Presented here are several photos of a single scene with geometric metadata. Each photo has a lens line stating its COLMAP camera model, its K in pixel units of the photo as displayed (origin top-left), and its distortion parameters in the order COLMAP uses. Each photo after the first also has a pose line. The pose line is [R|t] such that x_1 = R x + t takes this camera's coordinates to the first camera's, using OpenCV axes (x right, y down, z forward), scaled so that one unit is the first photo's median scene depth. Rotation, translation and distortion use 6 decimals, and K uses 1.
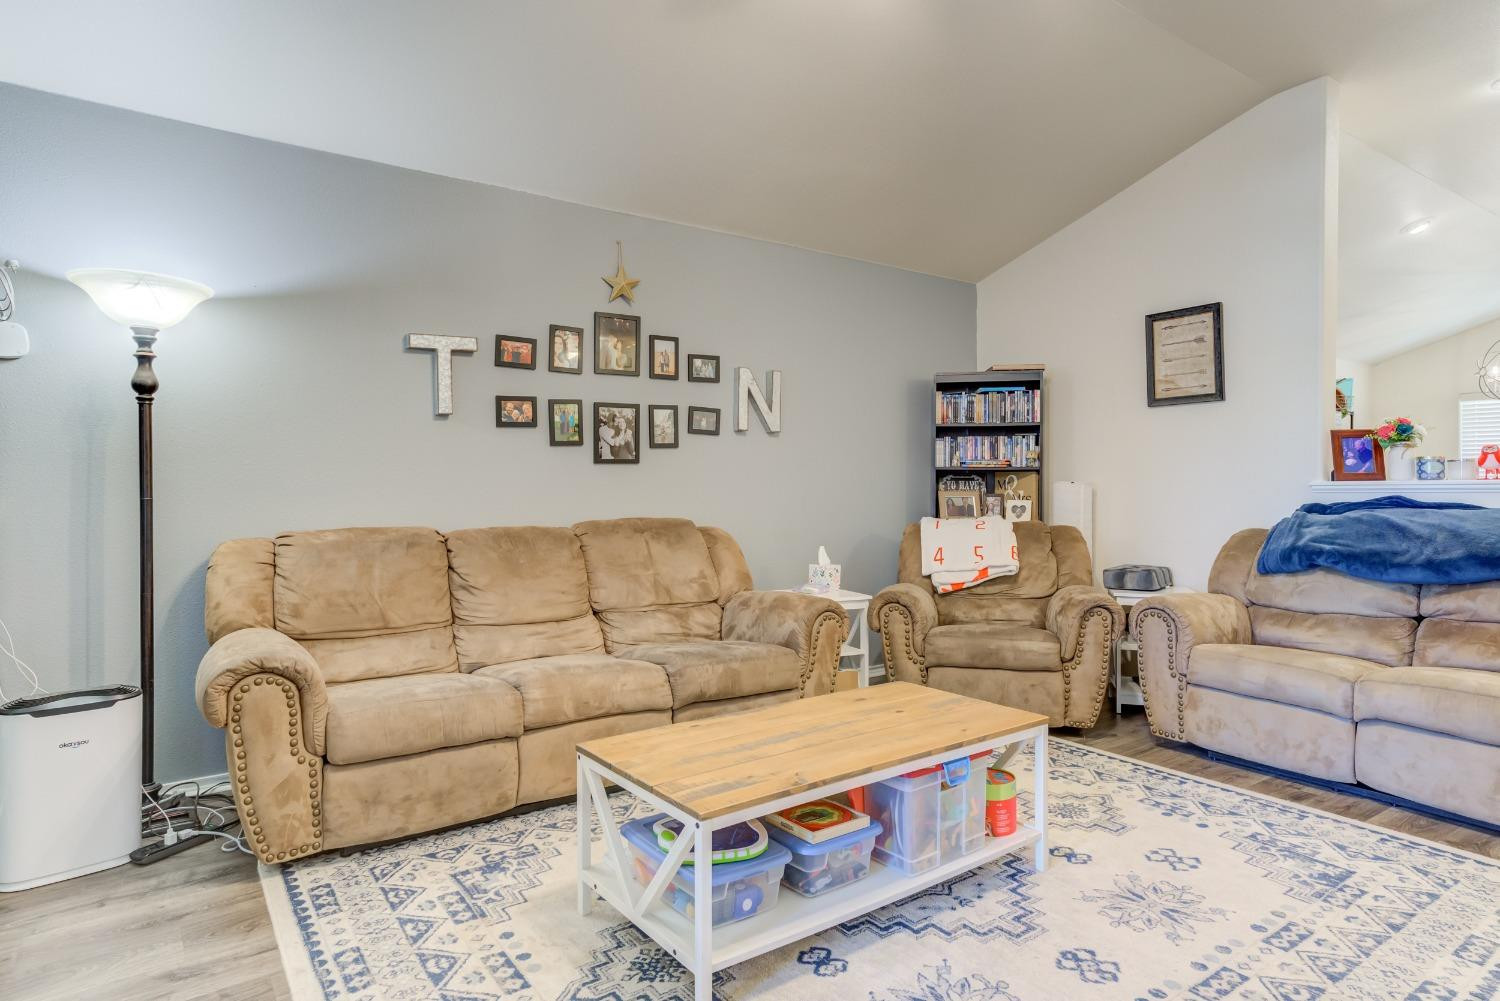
lens RADIAL K [[875.6, 0, 750.0], [0, 875.6, 500.5], [0, 0, 1]] dist [-0.002675, 0.001753]
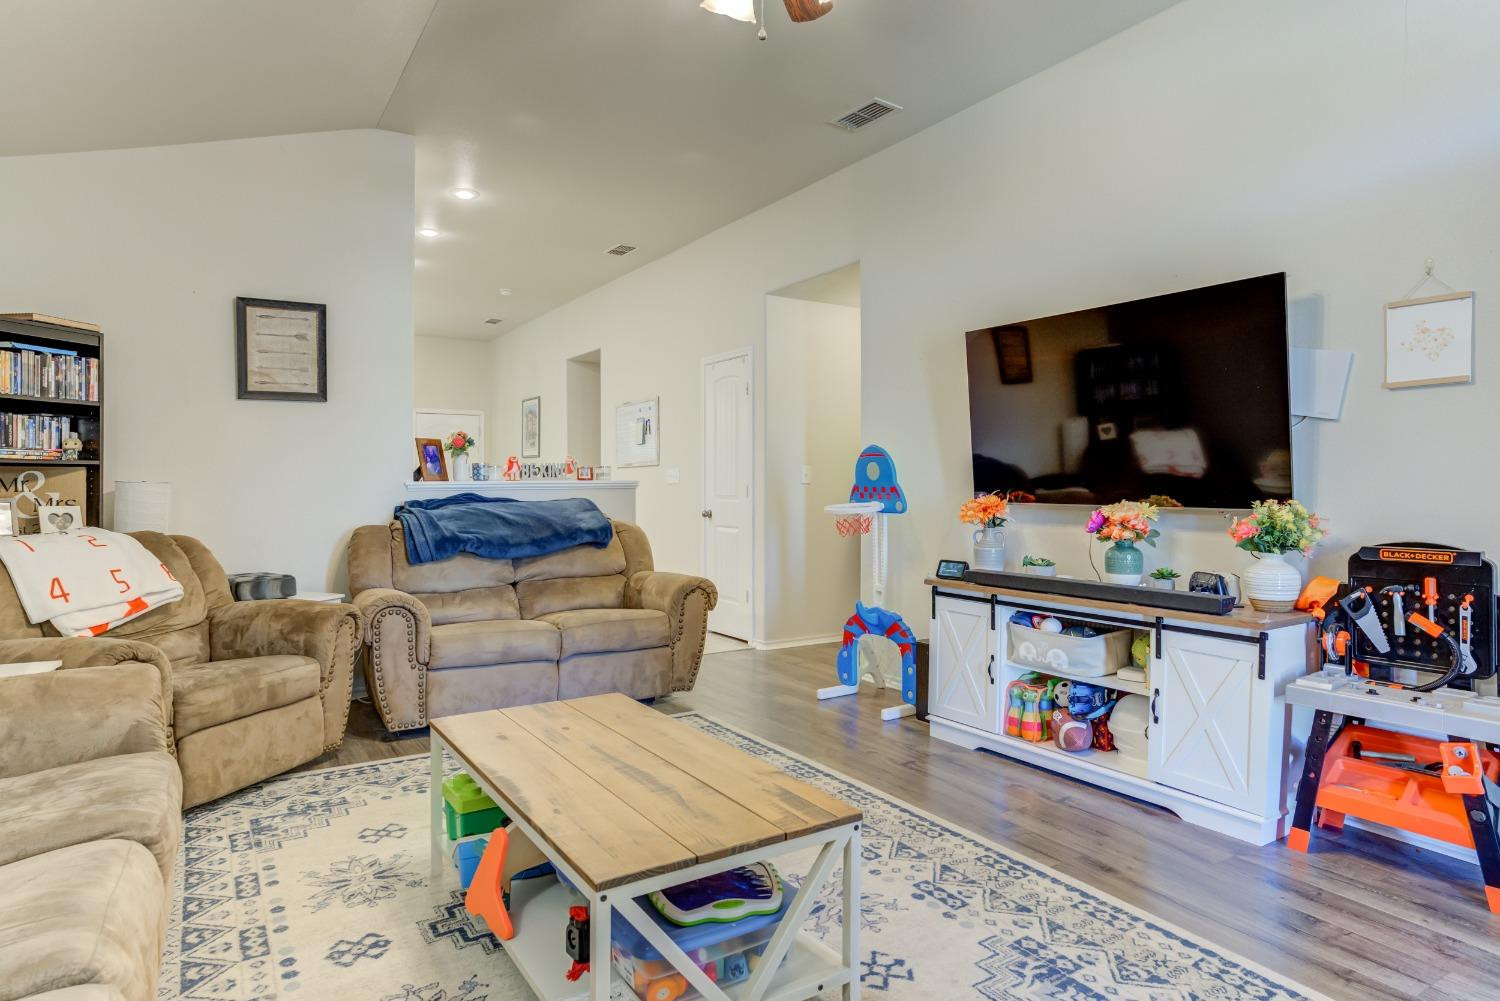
lens RADIAL K [[875.6, 0, 750.0], [0, 875.6, 500.5], [0, 0, 1]] dist [-0.002675, 0.001753]
pose [[0.053239, -0.019714, 0.998387, -0.452629], [0.016881, 0.999680, 0.018839, -0.010109], [-0.998439, 0.015851, 0.053555, 0.454879]]
